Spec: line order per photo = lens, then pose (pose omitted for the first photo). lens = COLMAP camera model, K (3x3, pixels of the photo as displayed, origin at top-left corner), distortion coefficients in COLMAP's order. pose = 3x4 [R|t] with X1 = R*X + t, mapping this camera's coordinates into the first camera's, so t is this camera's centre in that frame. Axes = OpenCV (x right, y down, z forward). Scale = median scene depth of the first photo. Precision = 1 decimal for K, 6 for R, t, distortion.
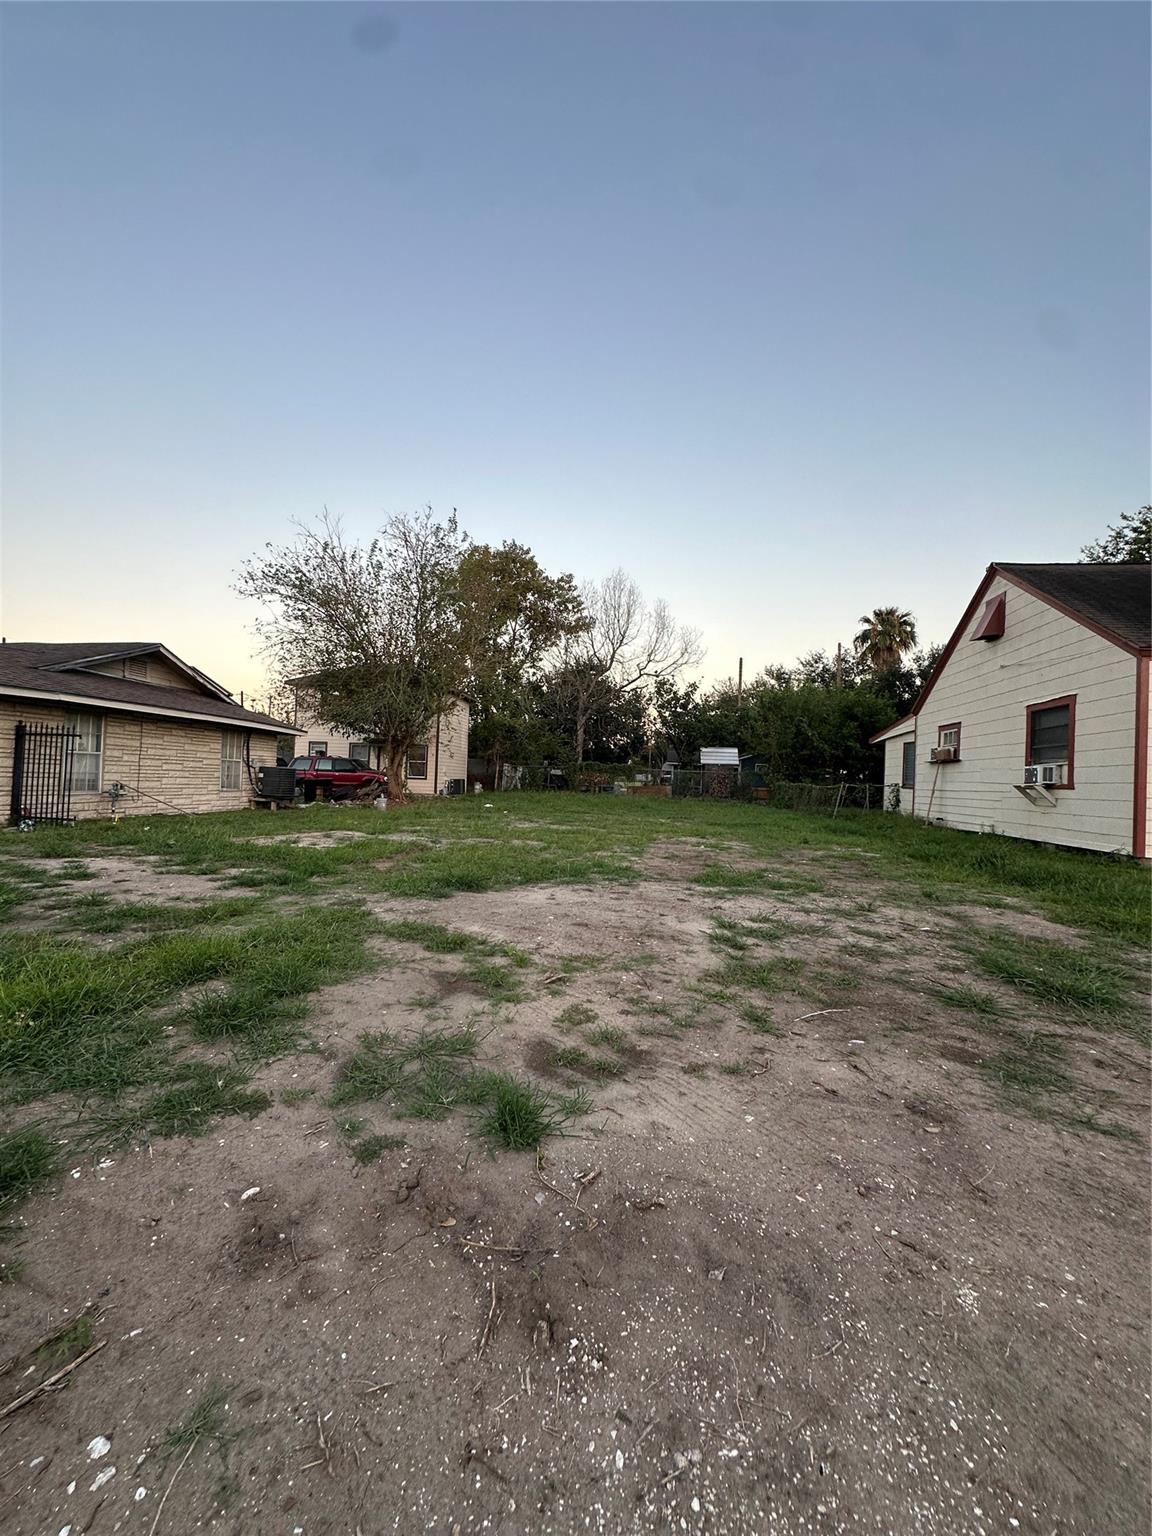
lens RADIAL K [[620.6, 0, 576.0], [0, 620.6, 768.0], [0, 0, 1]] dist [-0.013030, -0.000031]
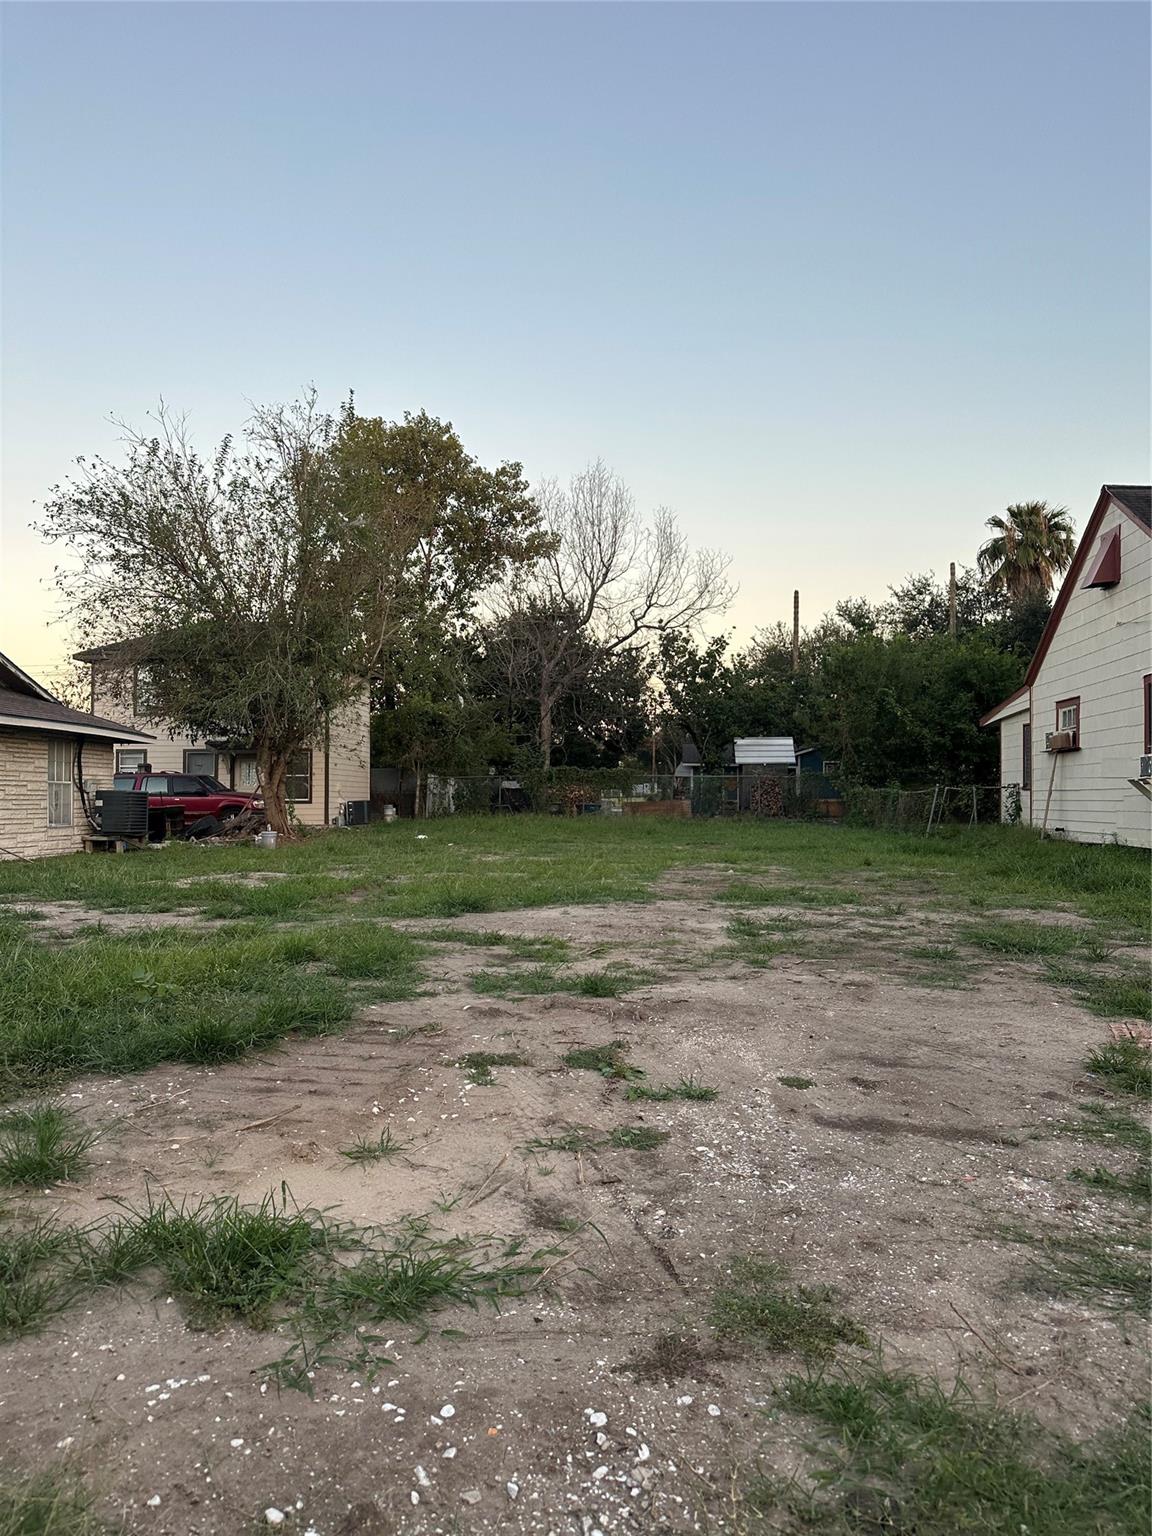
lens RADIAL K [[1083.1, 0, 576.0], [0, 1083.1, 768.0], [0, 0, 1]] dist [0.115158, -0.168612]
pose [[0.998311, -0.034047, 0.047071, -0.018693], [0.034442, 0.999378, -0.007615, 0.000103], [-0.046783, 0.009223, 0.998863, -0.131057]]
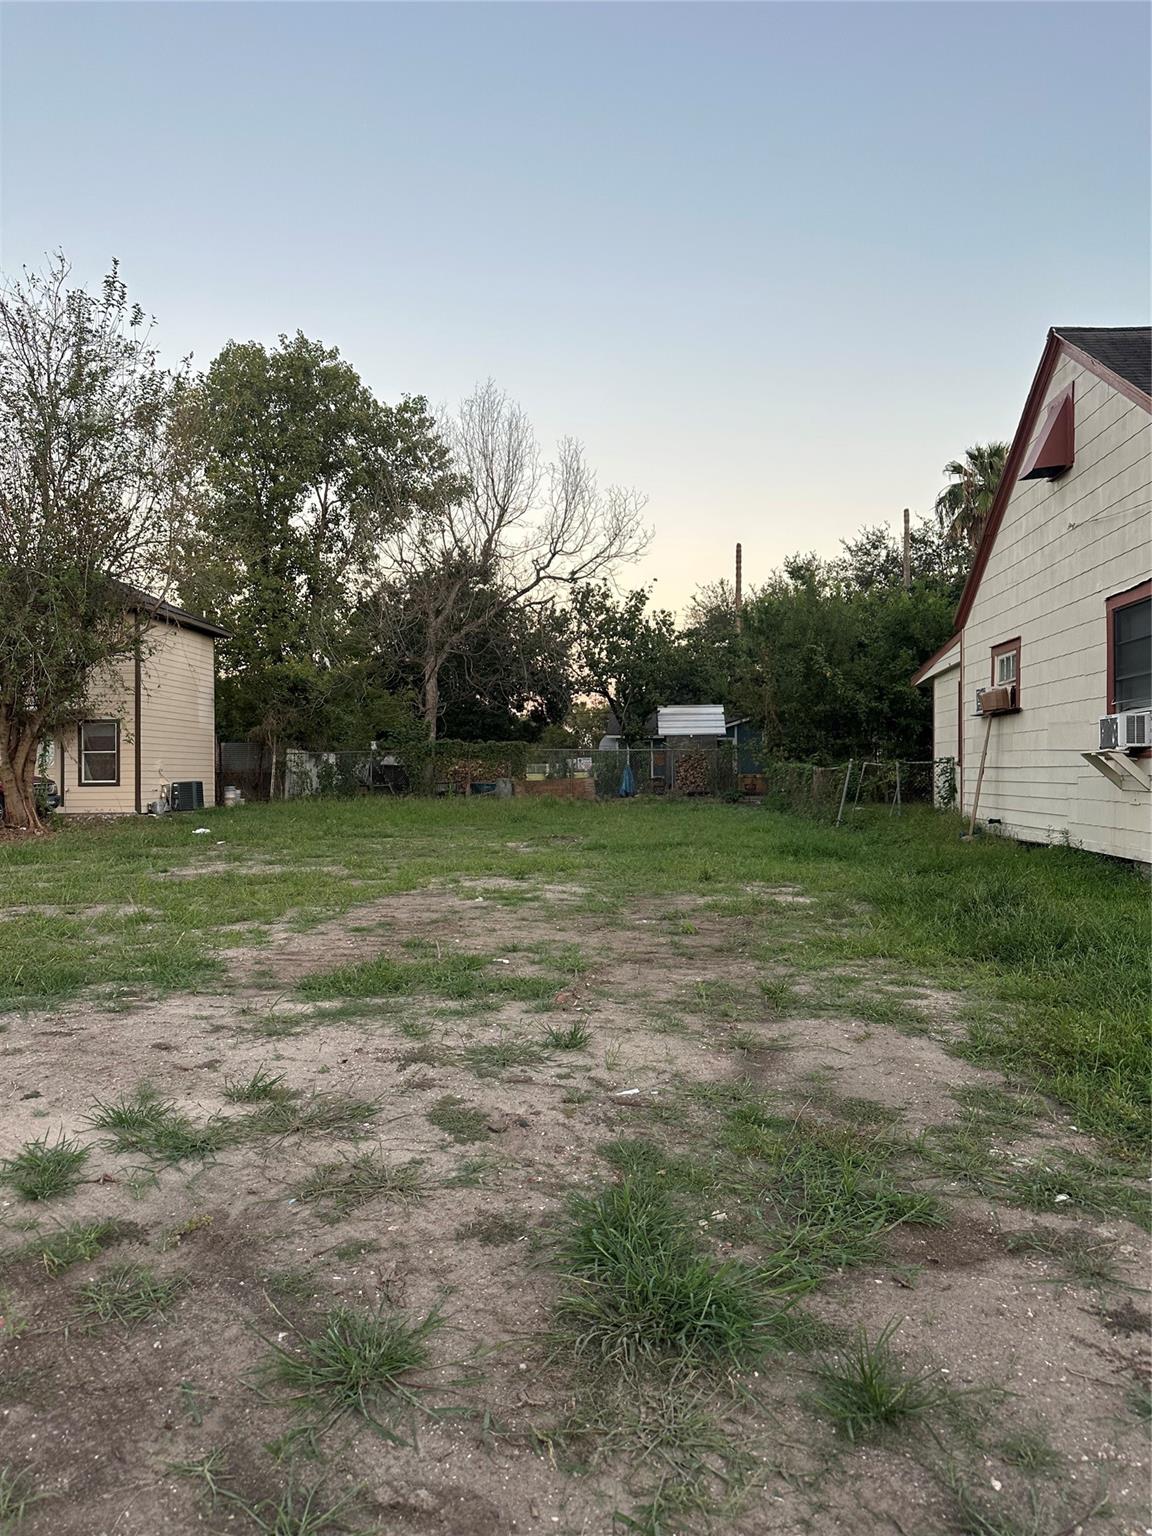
lens RADIAL K [[1082.1, 0, 578.7], [0, 1082.1, 767.2], [0, 0, 1]] dist [0.112326, -0.172378]
pose [[0.996990, -0.041892, 0.065235, 0.083491], [0.040832, 0.999013, 0.017502, 0.002267], [-0.065904, -0.014786, 0.997716, 0.038867]]
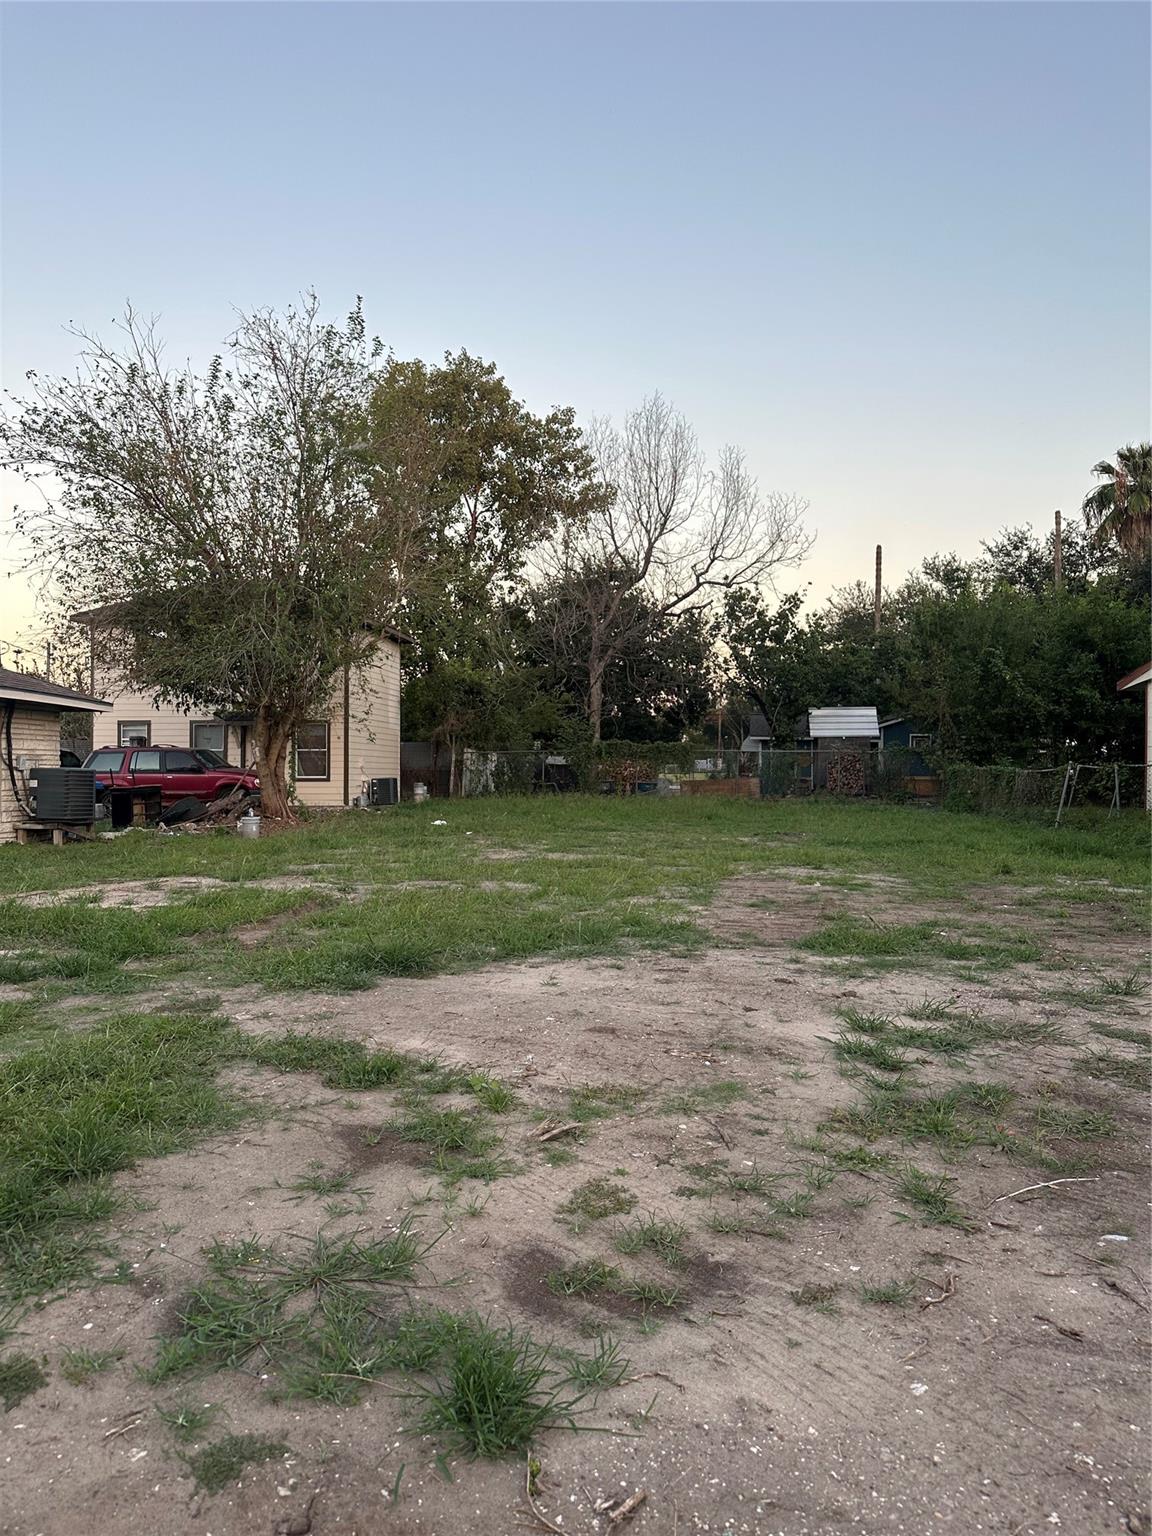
lens RADIAL K [[1080.6, 0, 567.3], [0, 1080.6, 769.2], [0, 0, 1]] dist [0.135075, -0.271834]
pose [[0.999193, -0.033384, -0.022339, 0.000876], [0.033719, 0.999322, 0.014813, 0.000073], [0.021830, -0.015554, 0.999641, 0.002960]]
